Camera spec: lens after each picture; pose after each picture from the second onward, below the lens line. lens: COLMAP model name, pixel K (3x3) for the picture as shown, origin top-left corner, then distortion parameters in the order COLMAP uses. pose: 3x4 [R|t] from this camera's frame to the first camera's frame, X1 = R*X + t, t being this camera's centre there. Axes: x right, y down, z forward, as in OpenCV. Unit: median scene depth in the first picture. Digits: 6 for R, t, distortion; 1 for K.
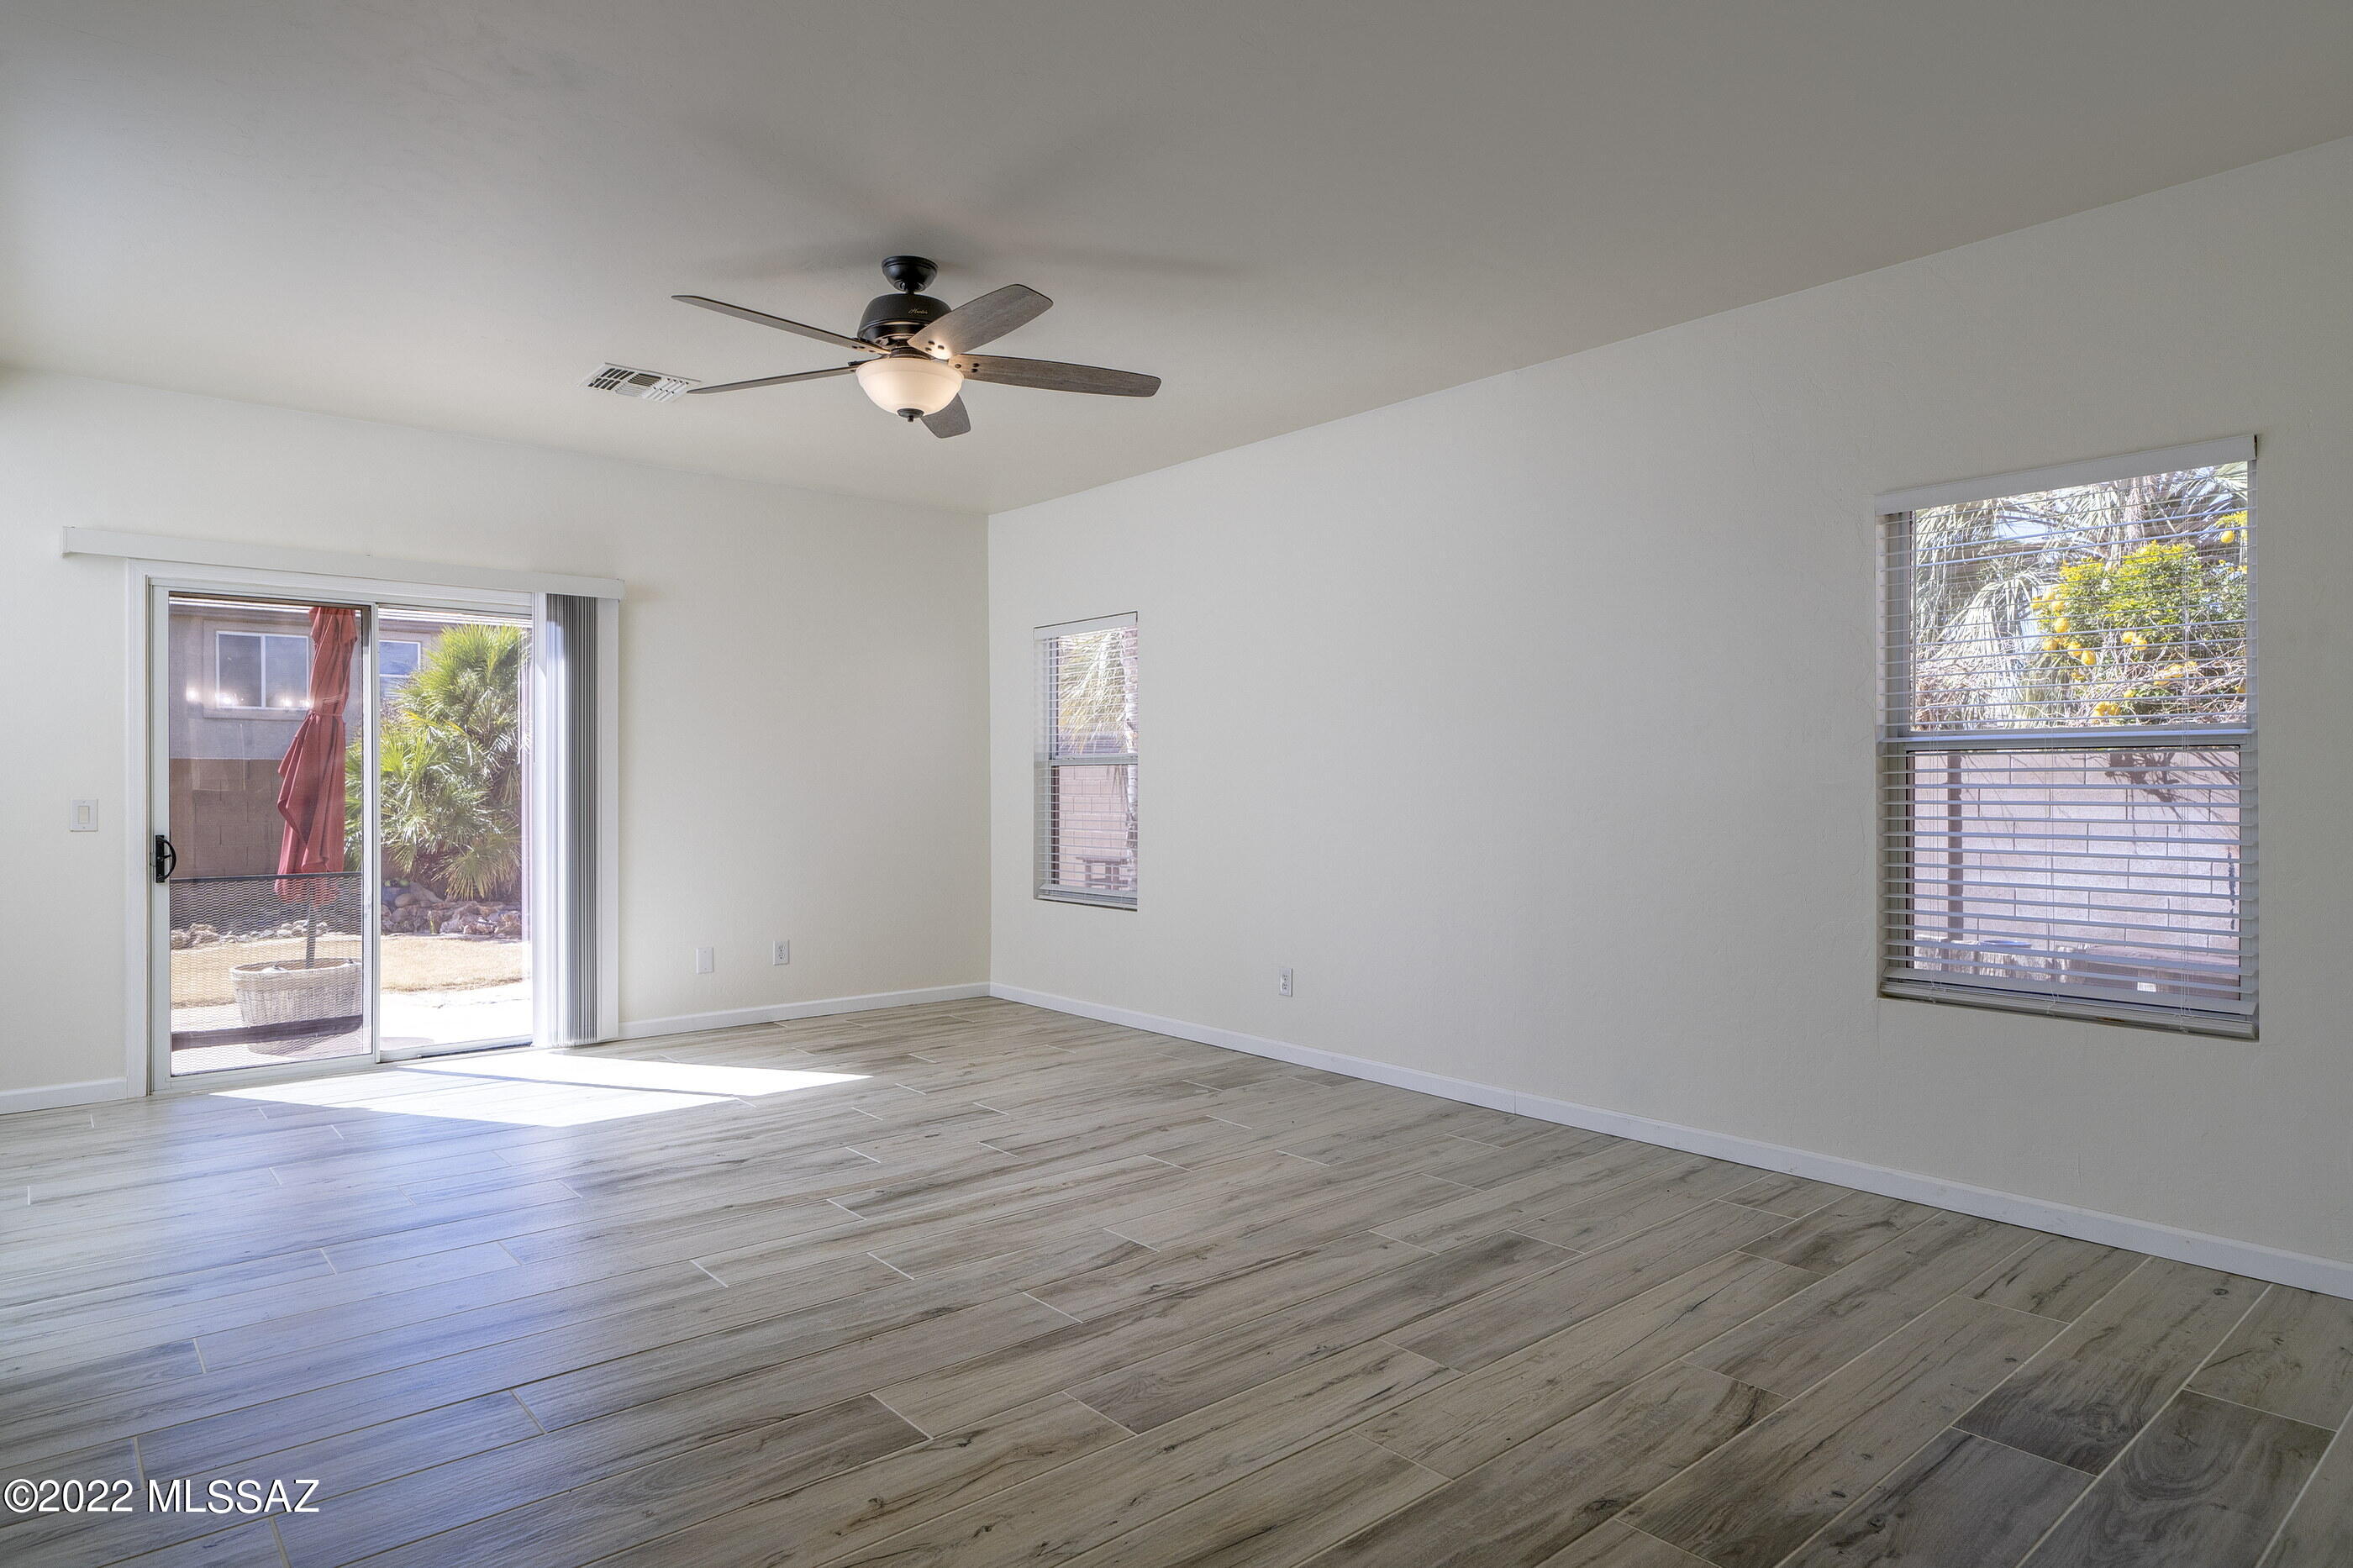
lens RADIAL K [[1378.4, 0, 1176.4], [0, 1378.4, 782.3], [0, 0, 1]] dist [0.002964, 0.000790]
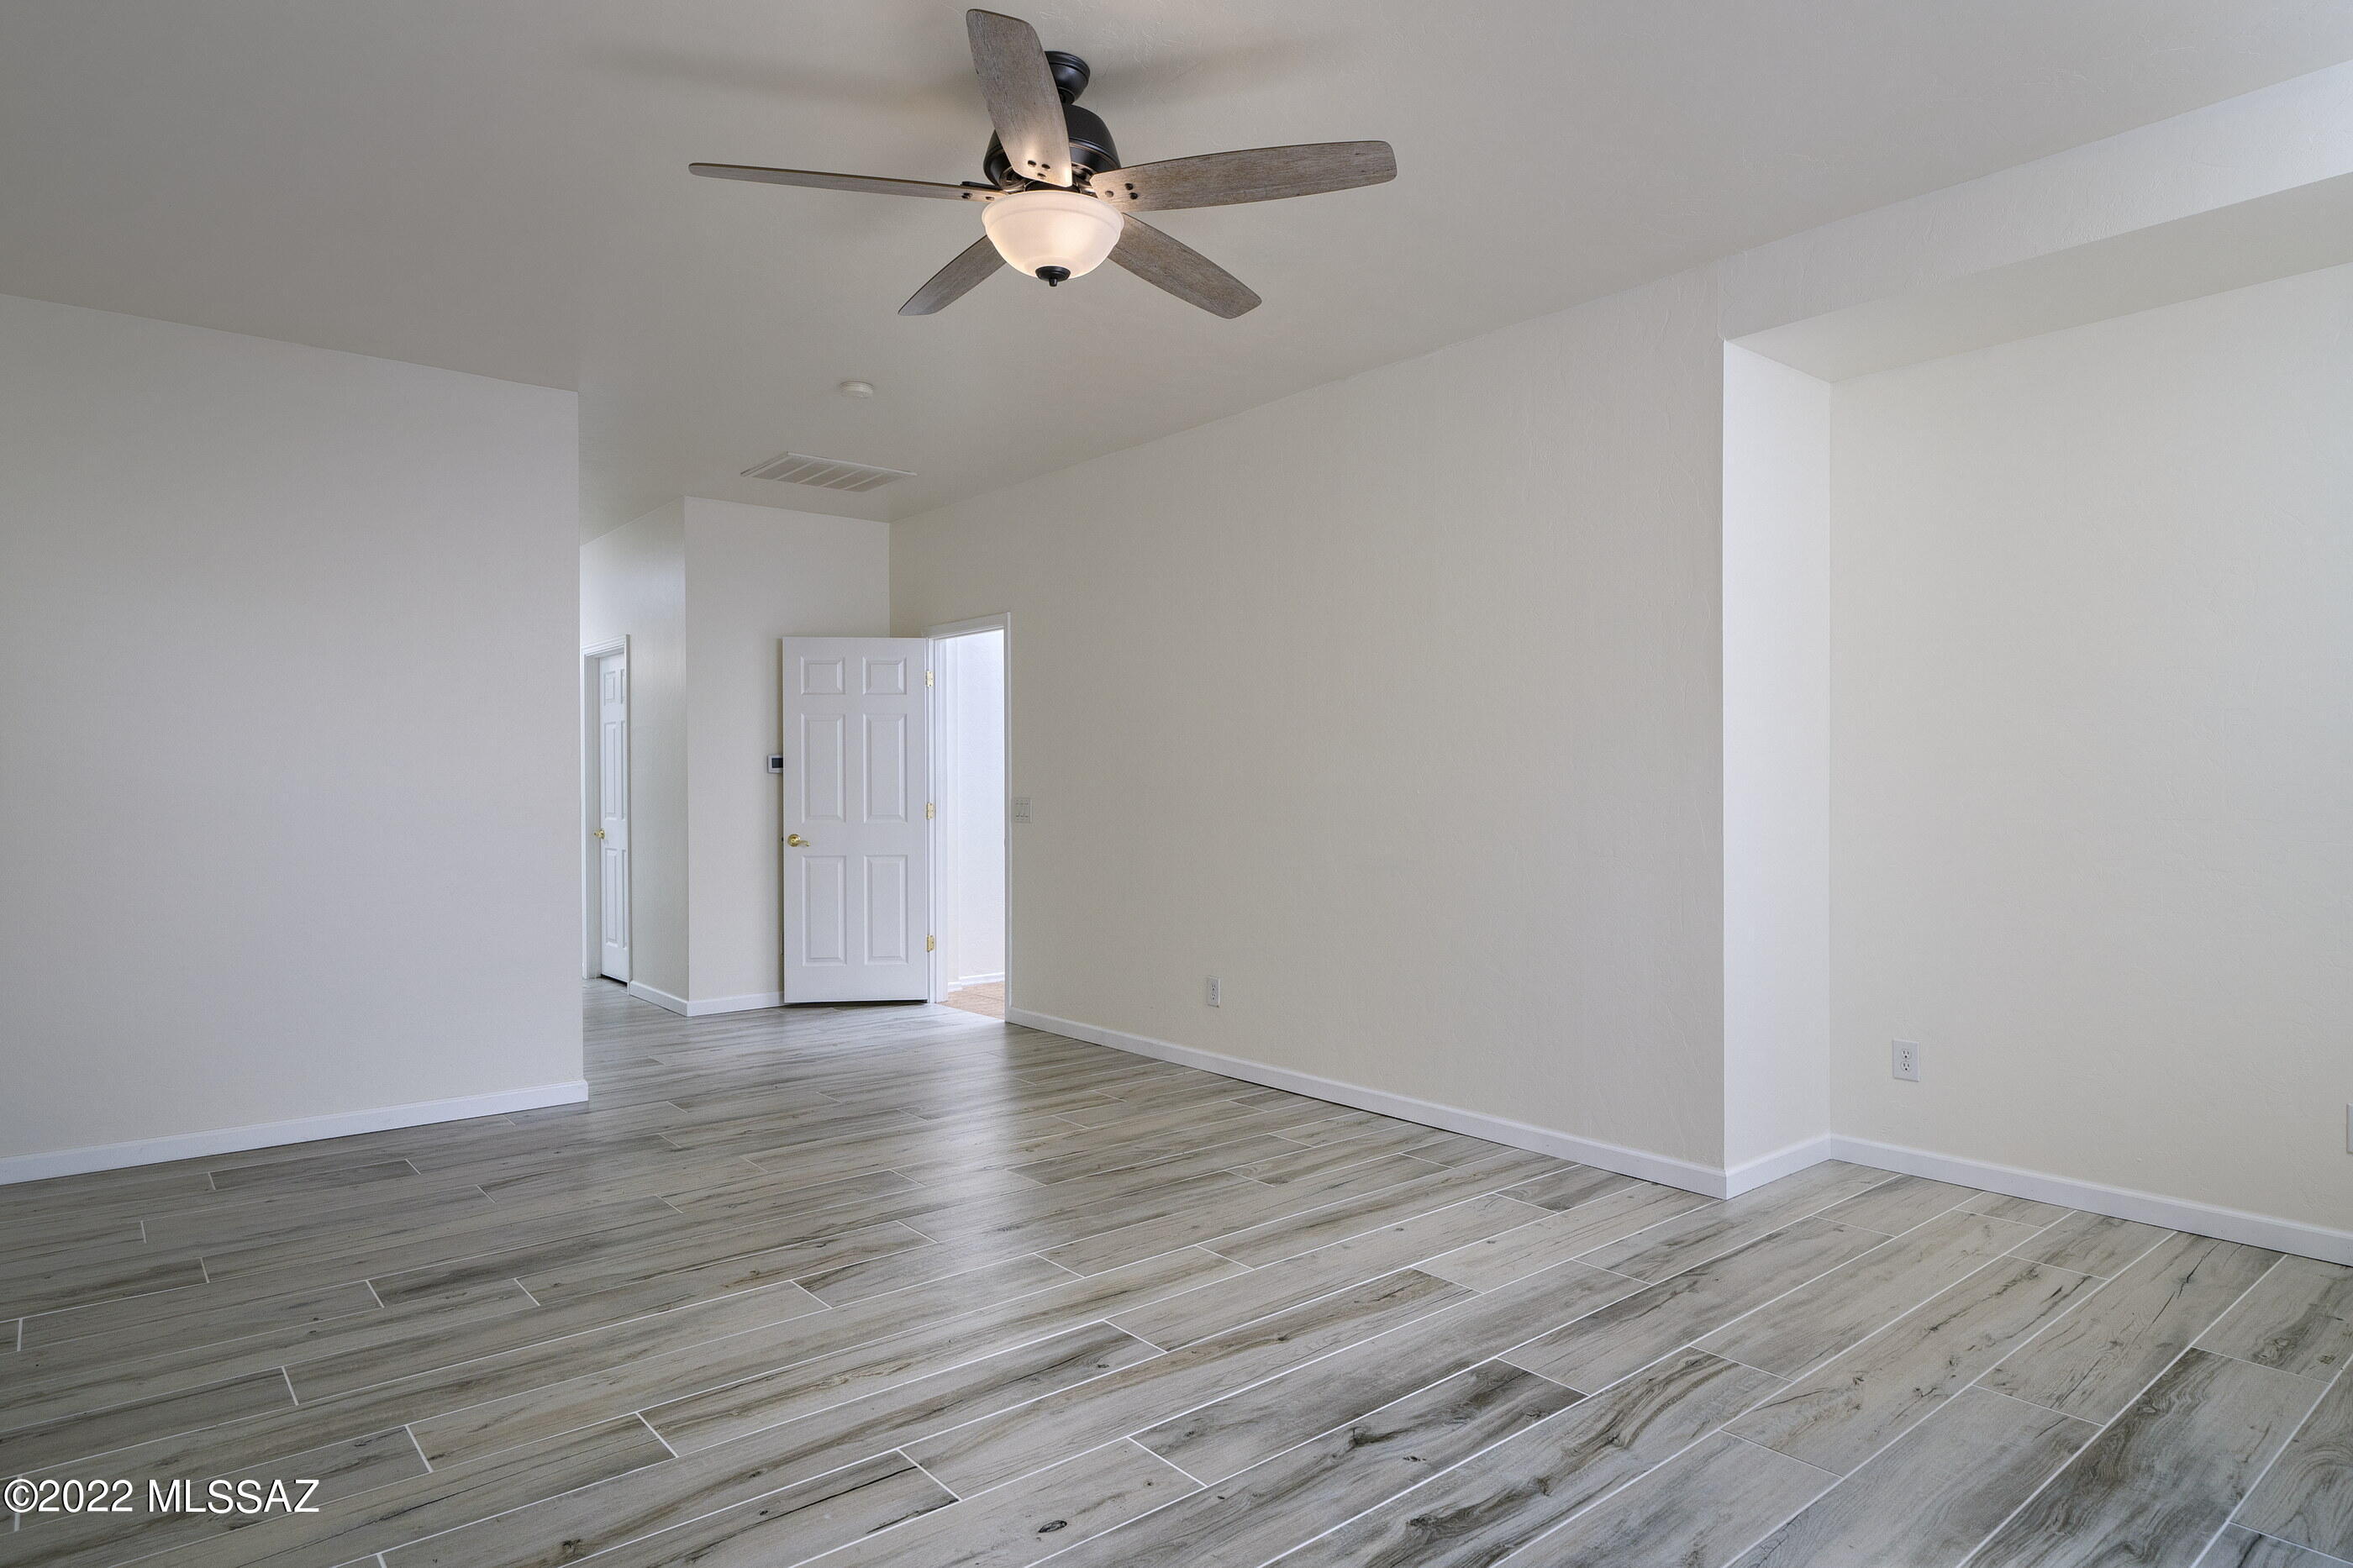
lens RADIAL K [[1378.4, 0, 1173.6], [0, 1378.4, 784.3], [0, 0, 1]] dist [0.002964, 0.000790]
pose [[-0.999812, 0.005416, 0.018599, -0.296269], [0.005426, 0.999985, 0.000489, -0.013202], [-0.018596, 0.000590, -0.999827, 1.912178]]
